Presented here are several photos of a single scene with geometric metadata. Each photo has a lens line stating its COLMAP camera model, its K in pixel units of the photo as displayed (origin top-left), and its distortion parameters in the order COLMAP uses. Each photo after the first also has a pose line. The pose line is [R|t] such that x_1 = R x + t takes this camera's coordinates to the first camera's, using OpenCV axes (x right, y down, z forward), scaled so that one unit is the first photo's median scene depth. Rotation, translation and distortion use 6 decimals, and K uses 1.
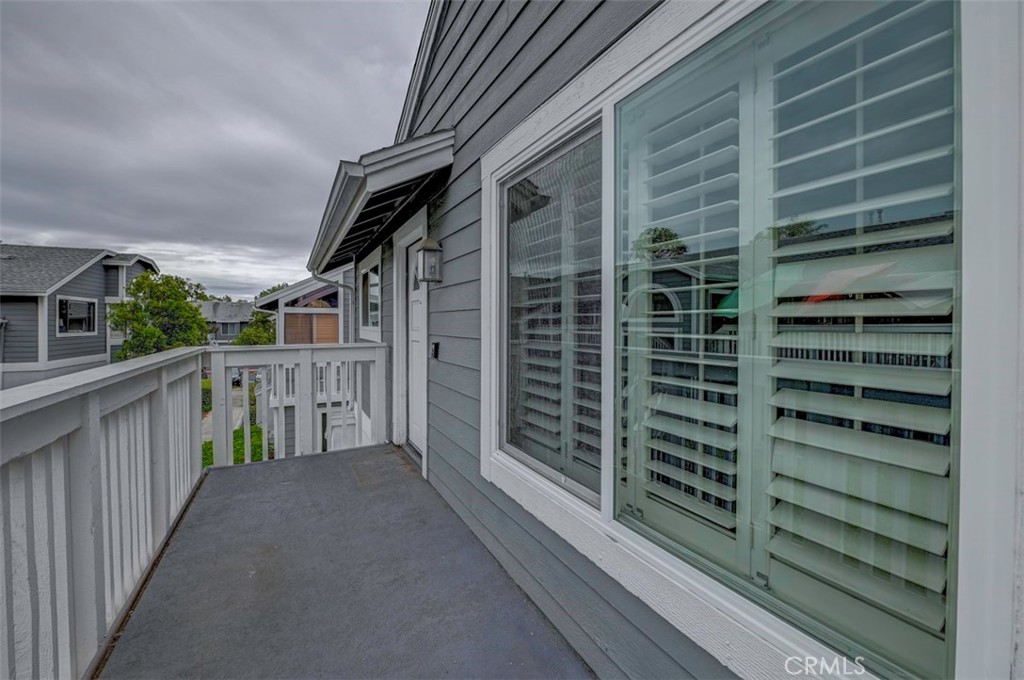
lens RADIAL K [[416.5, 0, 515.7], [0, 416.5, 324.5], [0, 0, 1]] dist [-0.002172, -0.000684]
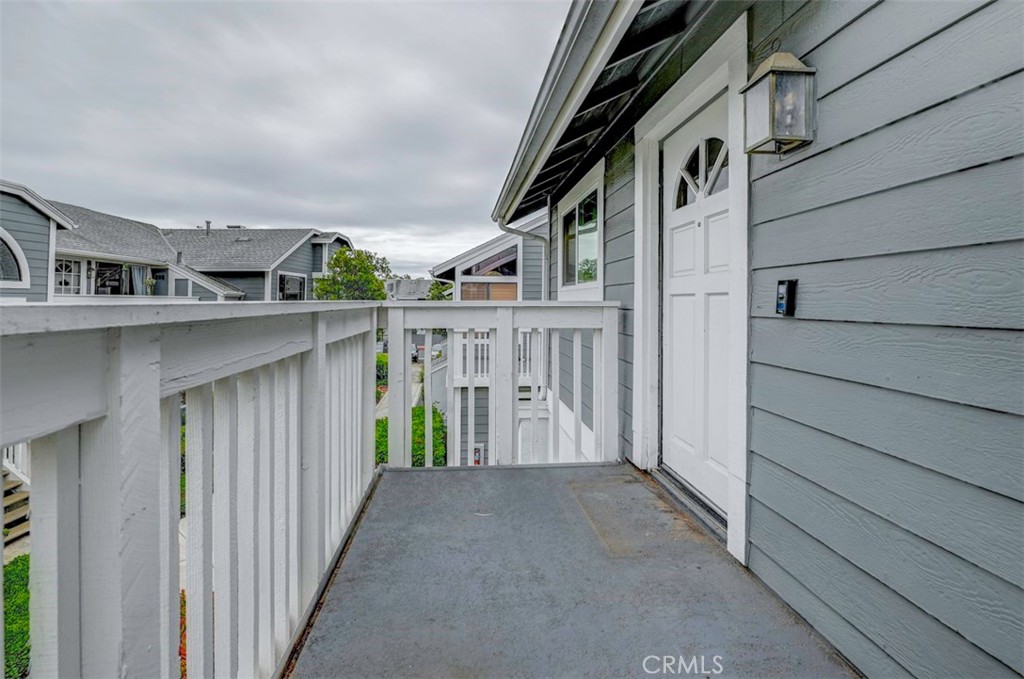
lens RADIAL K [[474.4, 0, 511.1], [0, 474.4, 292.5], [0, 0, 1]] dist [0.002160, -0.000034]
pose [[0.924569, 0.000537, -0.381015, -0.211088], [-0.010563, 0.999651, -0.024223, 0.056162], [0.380869, 0.026421, 0.924251, 0.305038]]
